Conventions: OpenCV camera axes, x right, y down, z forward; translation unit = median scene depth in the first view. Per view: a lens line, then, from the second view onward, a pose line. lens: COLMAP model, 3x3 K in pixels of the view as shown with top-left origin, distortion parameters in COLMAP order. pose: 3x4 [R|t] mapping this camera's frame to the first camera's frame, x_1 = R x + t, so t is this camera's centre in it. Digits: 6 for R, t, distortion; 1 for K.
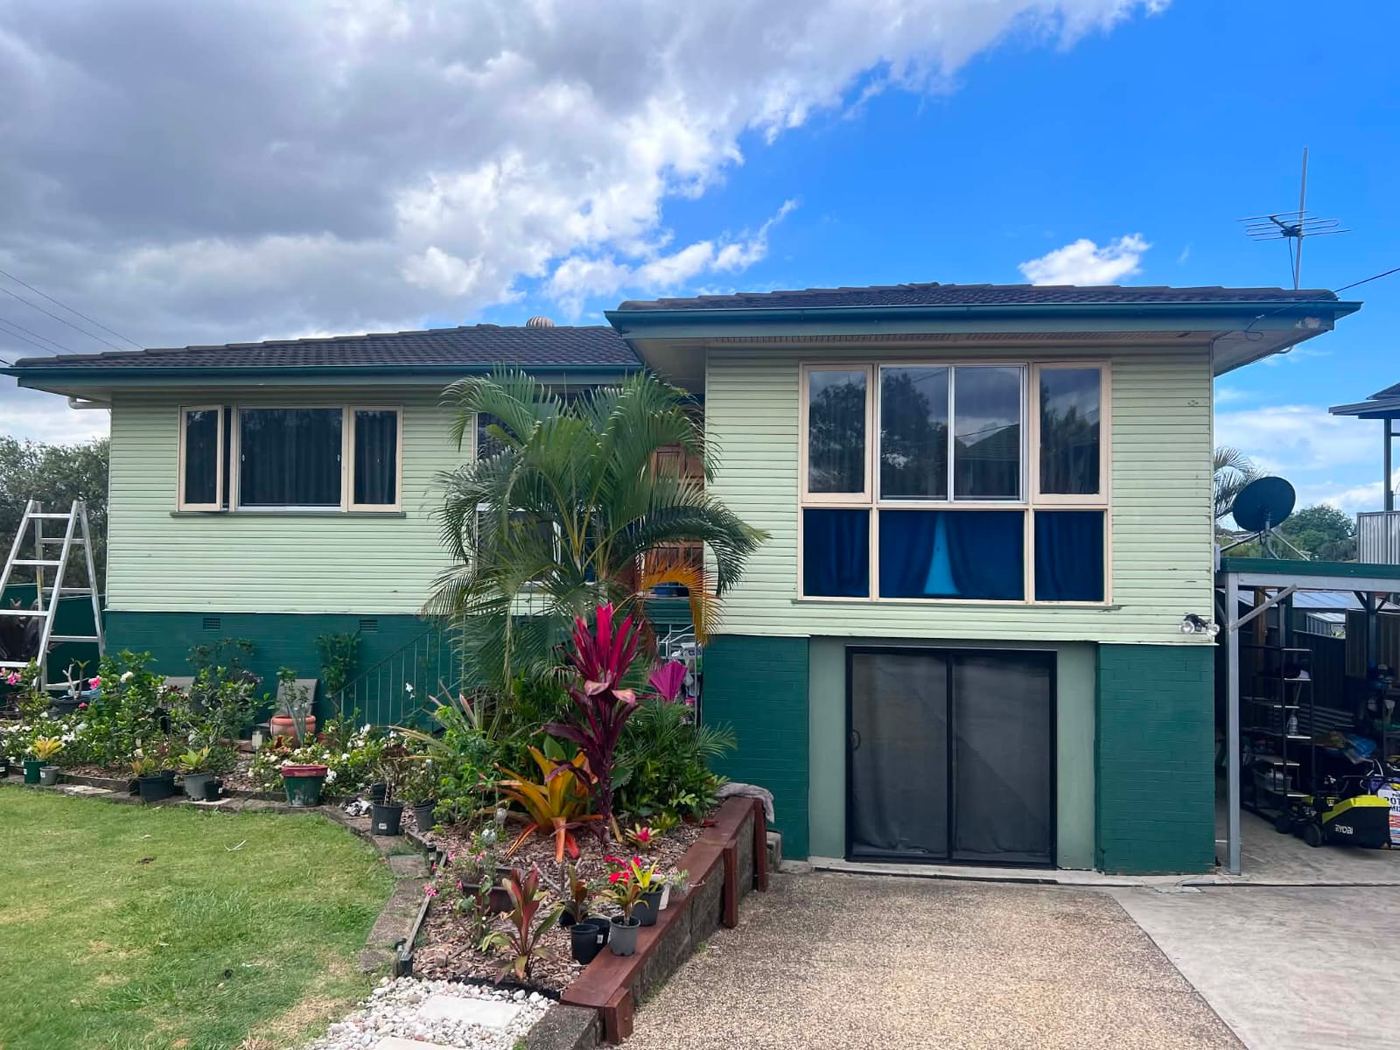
lens RADIAL K [[1040.6, 0, 700.0], [0, 1040.6, 525.0], [0, 0, 1]] dist [0.034544, -0.046715]
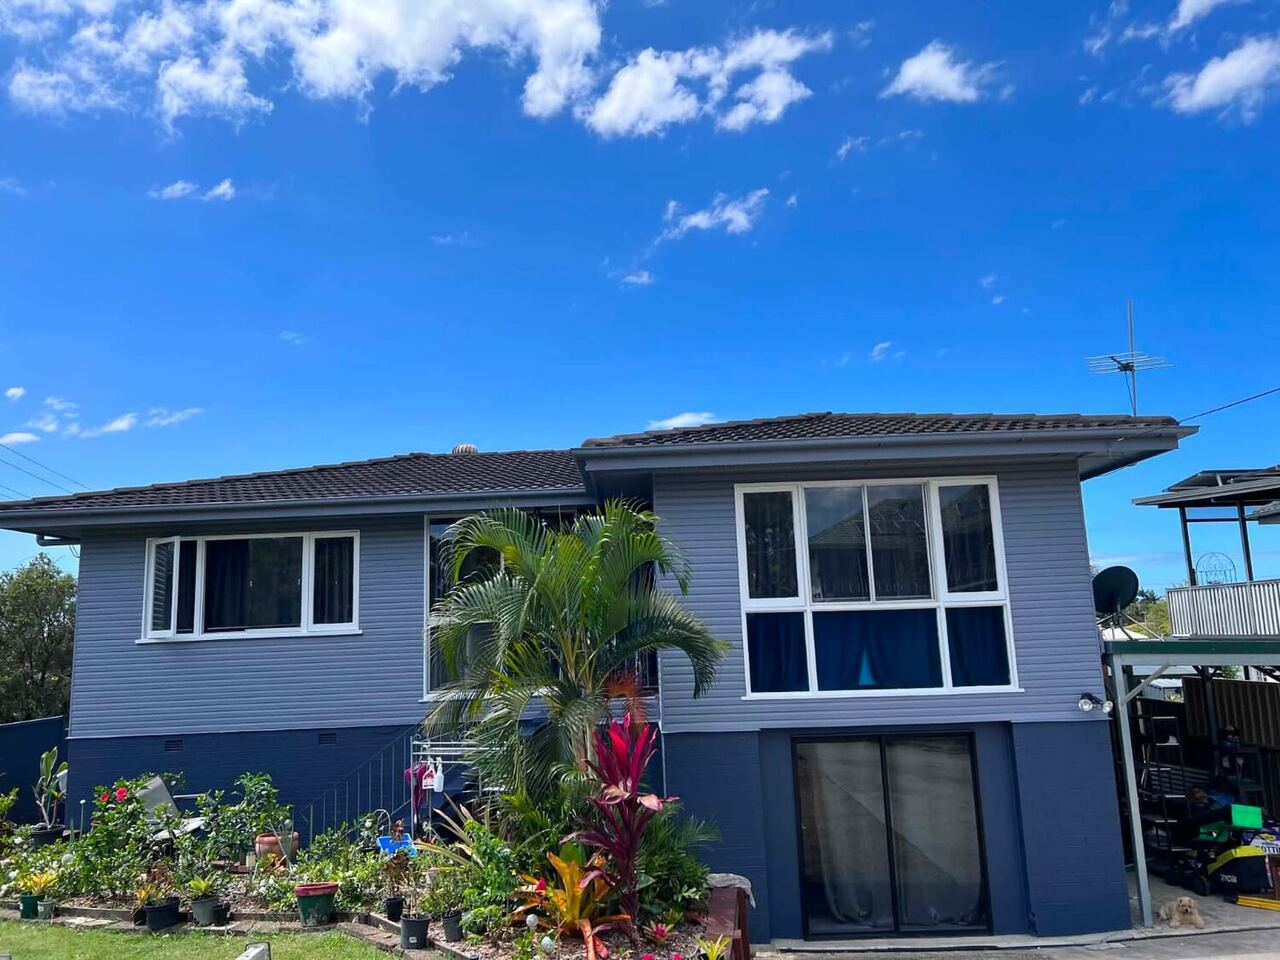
lens RADIAL K [[951.4, 0, 640.0], [0, 951.4, 480.0], [0, 0, 1]] dist [0.034544, -0.046715]
pose [[0.995577, -0.030603, 0.088825, -0.104425], [0.042825, 0.989347, -0.139138, -0.020841], [-0.083620, 0.142327, 0.986281, -0.032374]]
